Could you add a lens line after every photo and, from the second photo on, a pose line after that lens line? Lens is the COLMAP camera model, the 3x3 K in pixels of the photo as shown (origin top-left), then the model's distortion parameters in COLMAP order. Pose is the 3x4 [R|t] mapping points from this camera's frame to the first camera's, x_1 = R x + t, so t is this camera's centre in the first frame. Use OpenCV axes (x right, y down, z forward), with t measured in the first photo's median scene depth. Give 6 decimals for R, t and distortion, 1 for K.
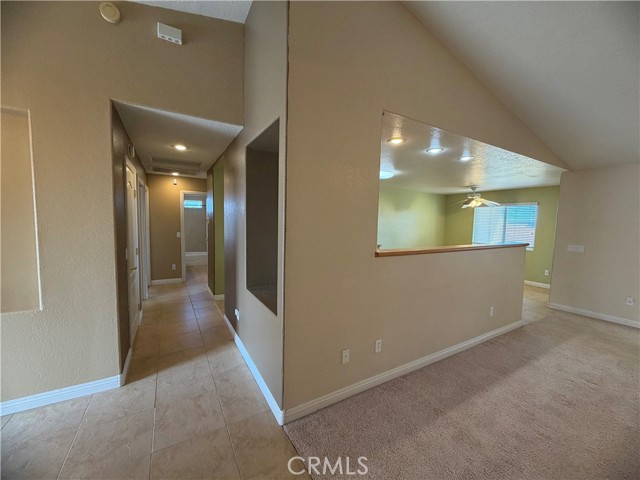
lens RADIAL K [[254.7, 0, 317.3], [0, 254.7, 239.6], [0, 0, 1]] dist [-0.000297, -0.000260]
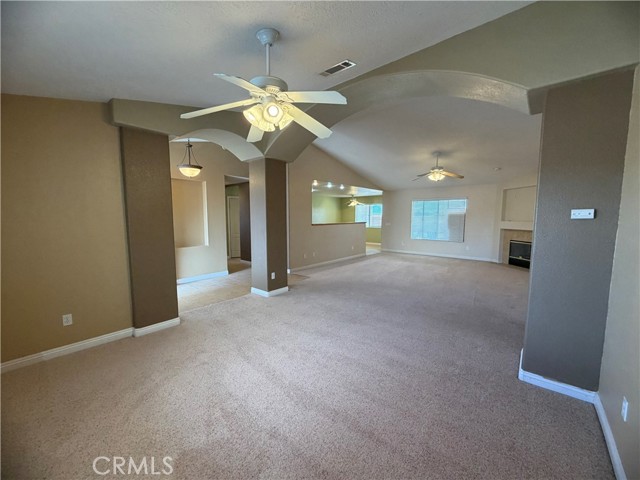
lens RADIAL K [[254.7, 0, 319.7], [0, 254.7, 240.0], [0, 0, 1]] dist [-0.000297, -0.000260]
pose [[0.941139, -0.053125, 0.333818, -0.453722], [0.044691, 0.998459, 0.032901, 0.092637], [-0.335051, -0.016046, 0.942063, -1.227071]]
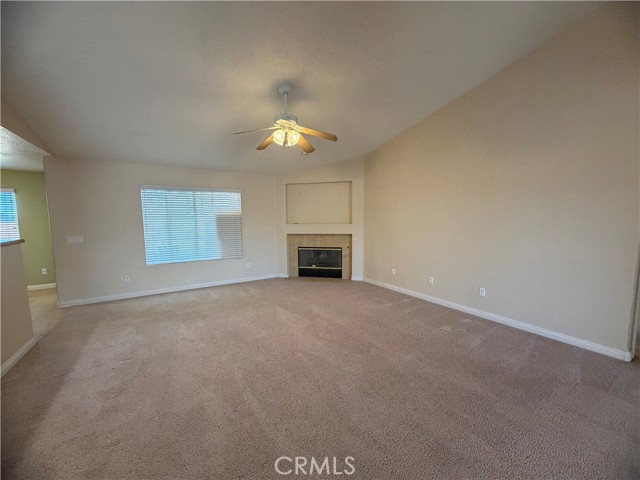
lens RADIAL K [[254.7, 0, 321.2], [0, 254.7, 240.1], [0, 0, 1]] dist [-0.000297, -0.000260]
pose [[-0.034058, -0.111820, 0.993145, 0.022118], [0.081578, 0.990094, 0.114275, 0.003181], [-0.996085, 0.084911, -0.024598, 0.107574]]
